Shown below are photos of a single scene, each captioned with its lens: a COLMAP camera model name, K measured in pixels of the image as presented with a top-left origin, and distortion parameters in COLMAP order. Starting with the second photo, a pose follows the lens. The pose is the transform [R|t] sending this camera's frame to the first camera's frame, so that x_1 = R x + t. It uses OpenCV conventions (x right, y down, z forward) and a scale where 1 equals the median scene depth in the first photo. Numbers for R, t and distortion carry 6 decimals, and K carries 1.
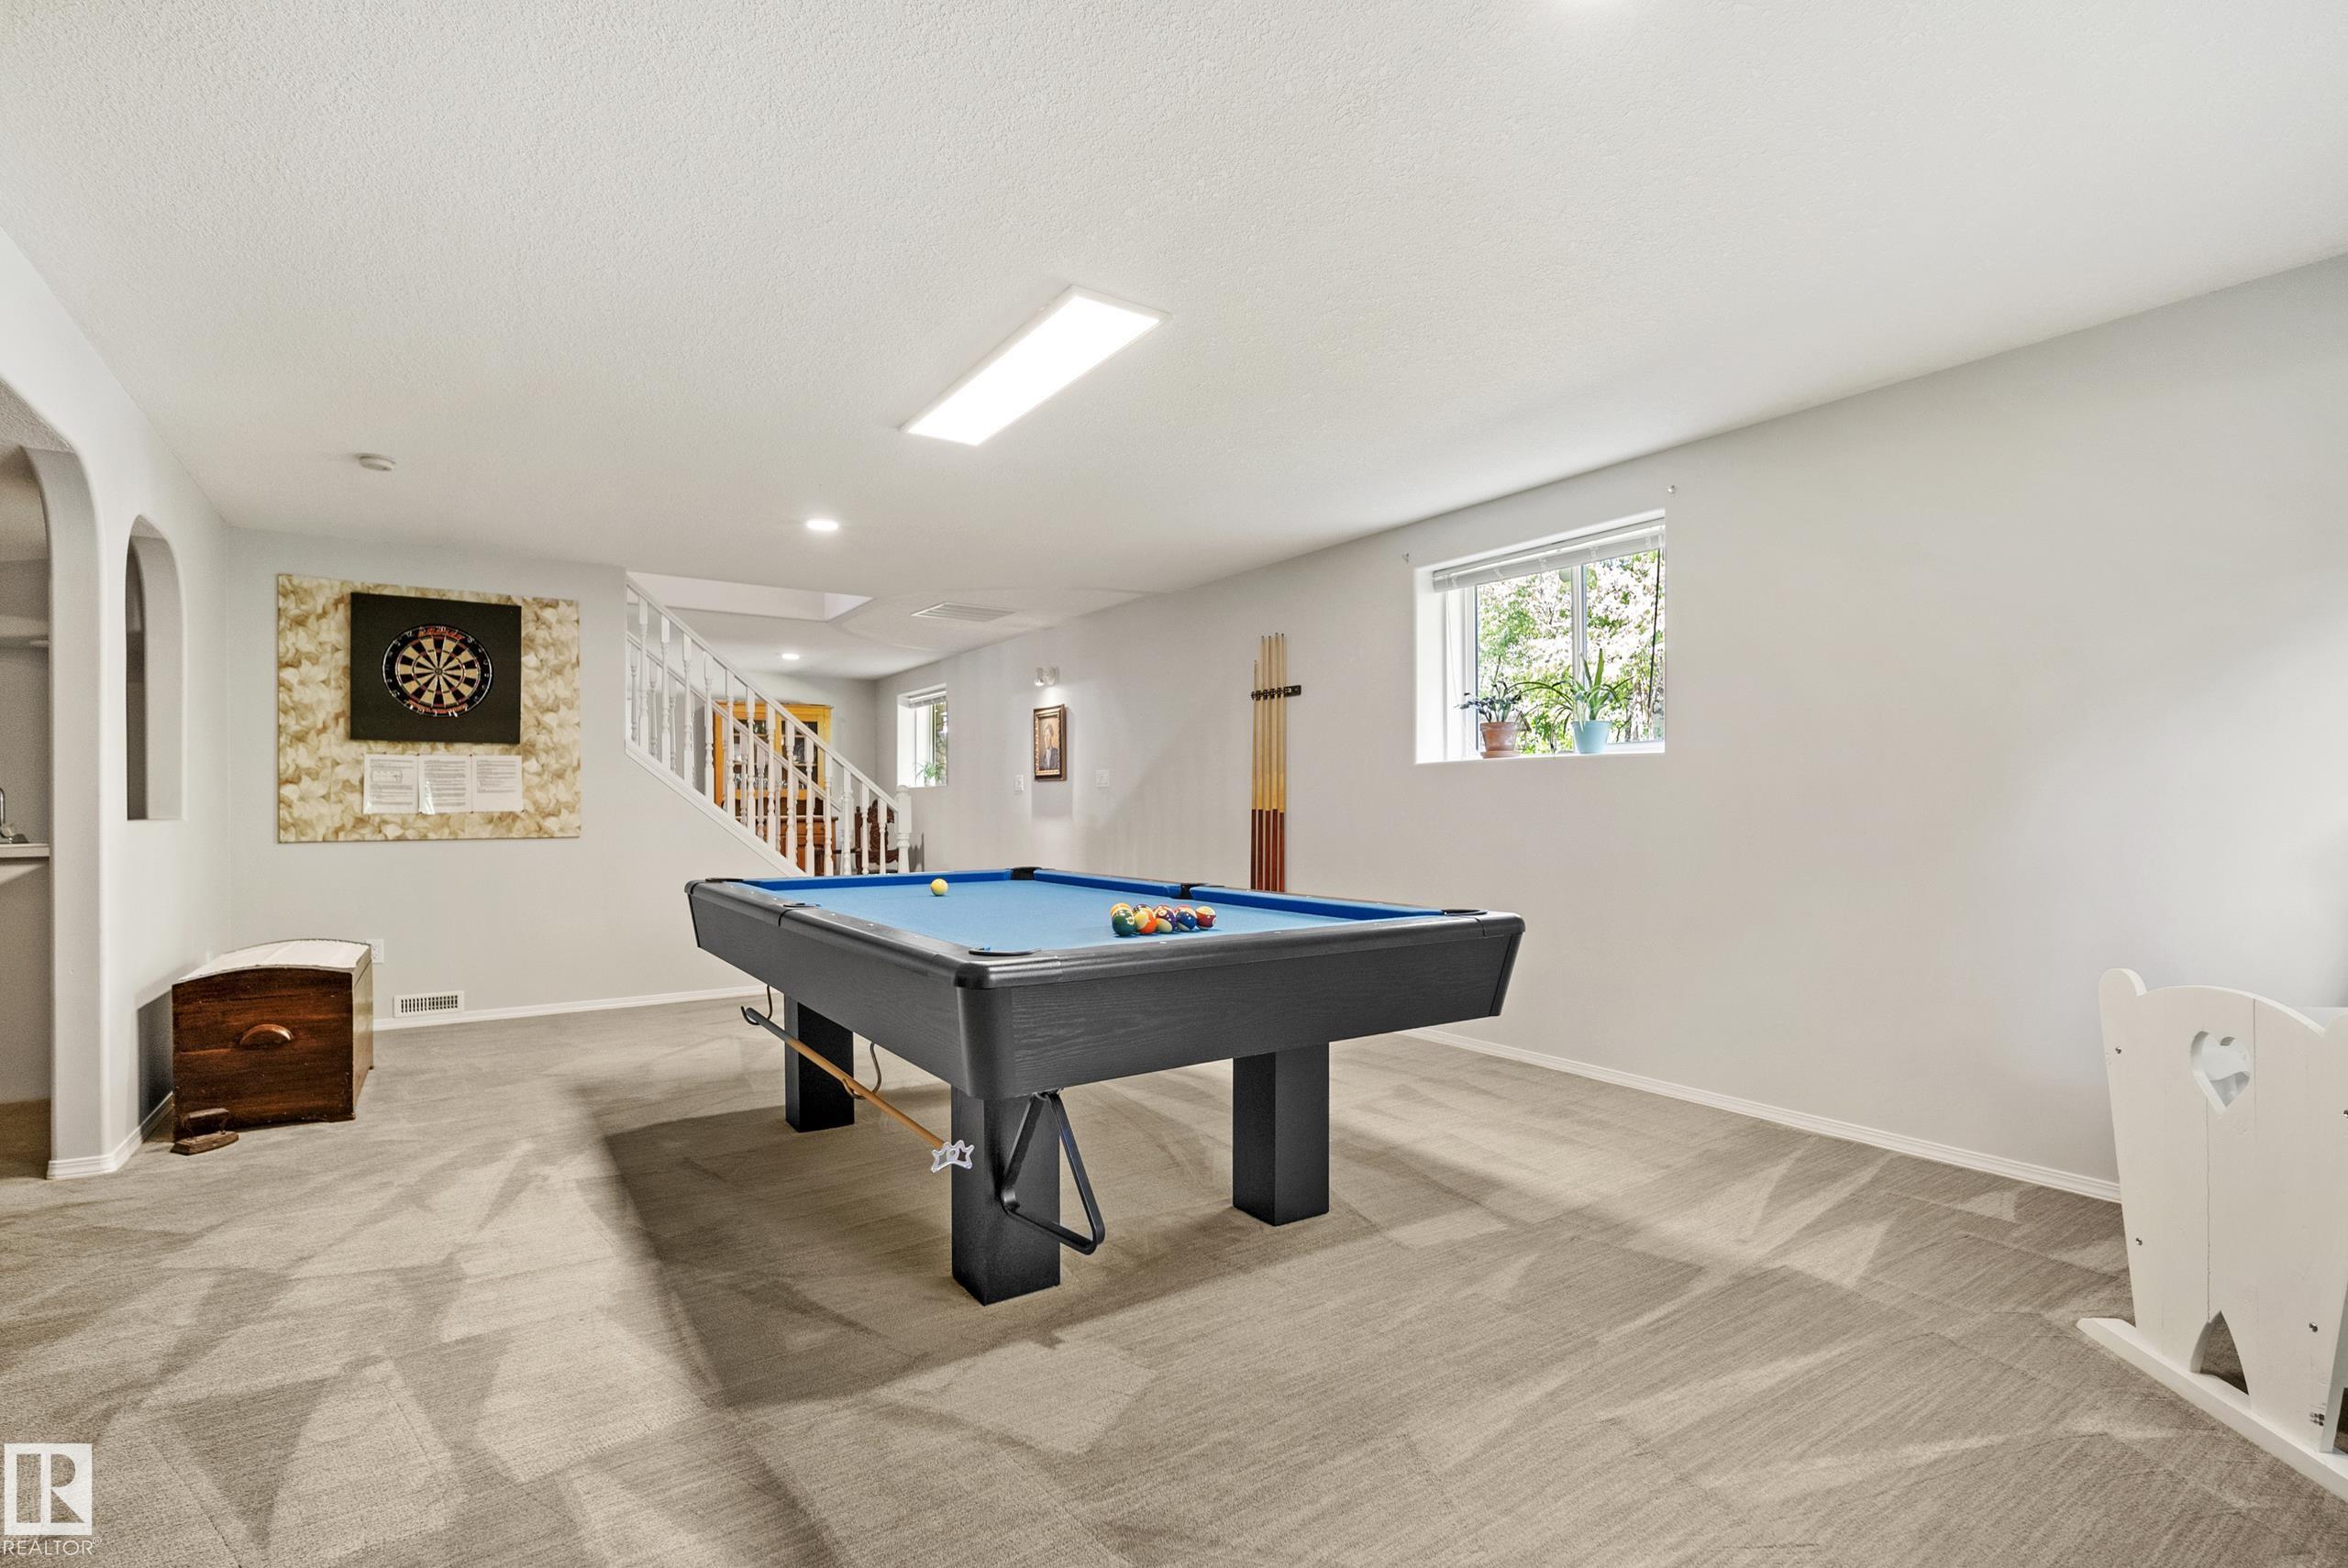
lens RADIAL K [[1012.5, 0, 1164.5], [0, 1012.5, 807.1], [0, 0, 1]] dist [-0.004571, -0.000344]
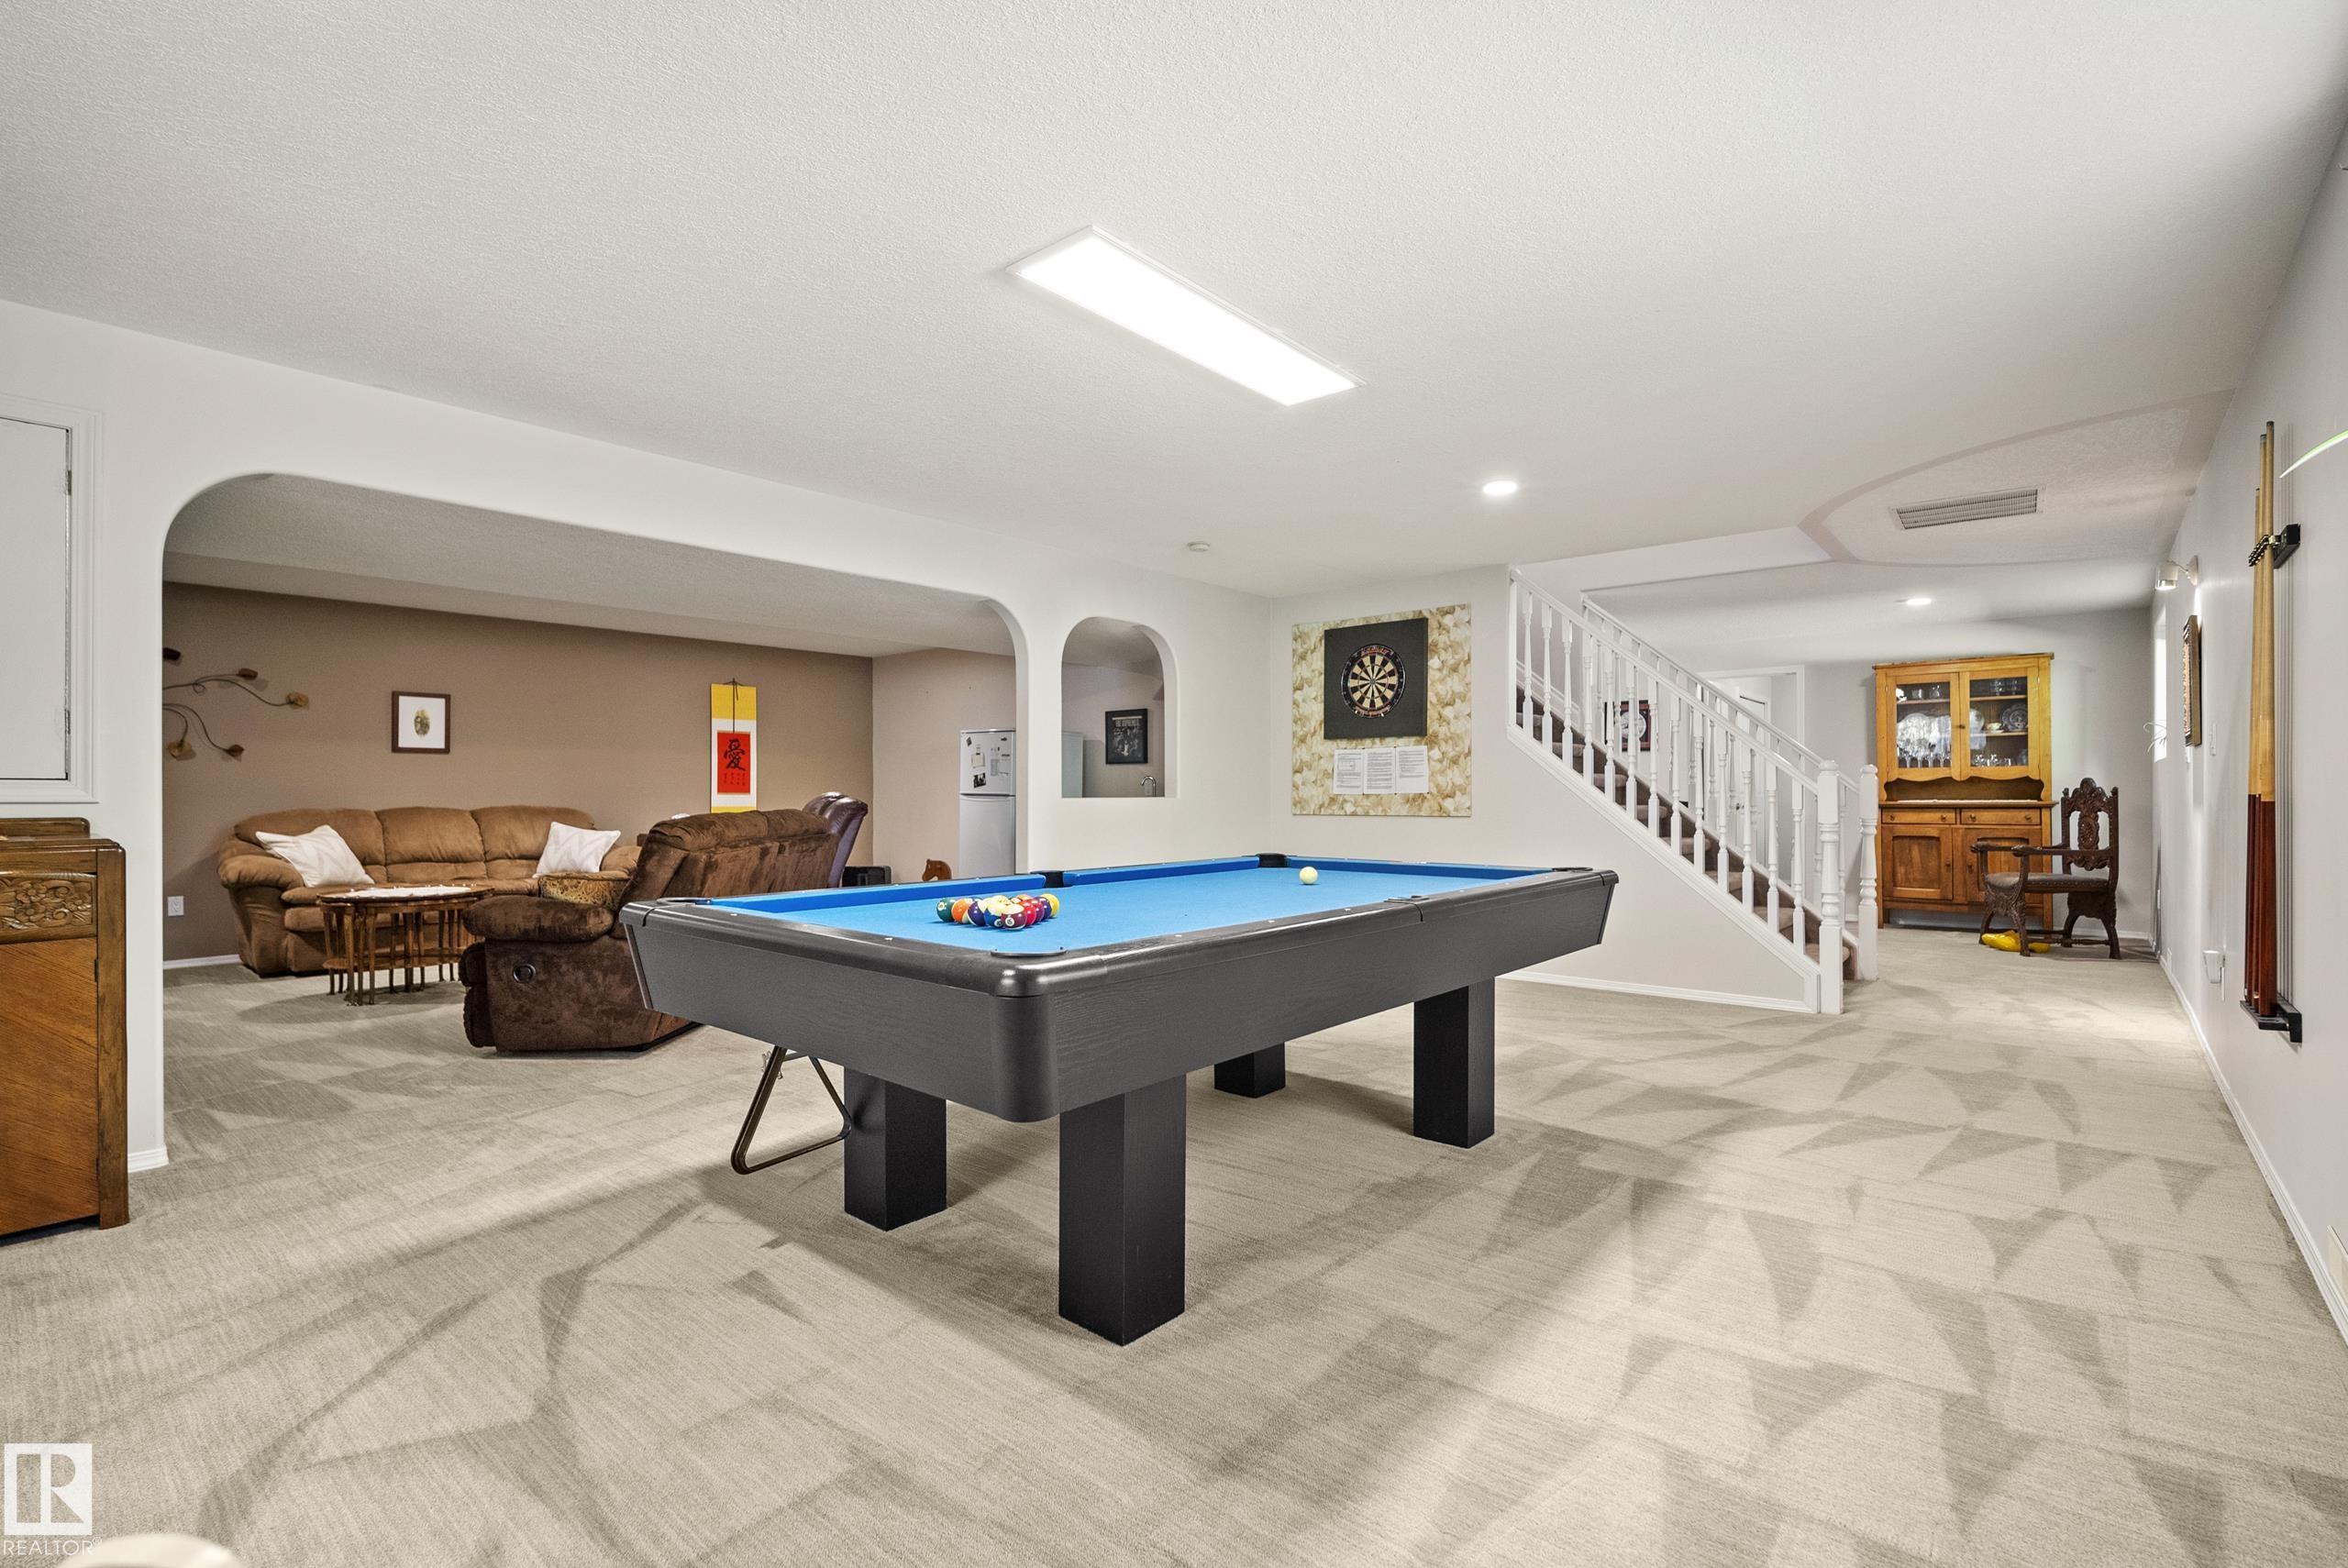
lens RADIAL K [[1012.5, 0, 1175.5], [0, 1012.5, 784.4], [0, 0, 1]] dist [-0.004571, -0.000344]
pose [[0.314690, -0.005220, -0.949180, 0.398010], [-0.000531, 0.999984, -0.005675, 0.000806], [0.949194, 0.002290, 0.314682, 0.371393]]
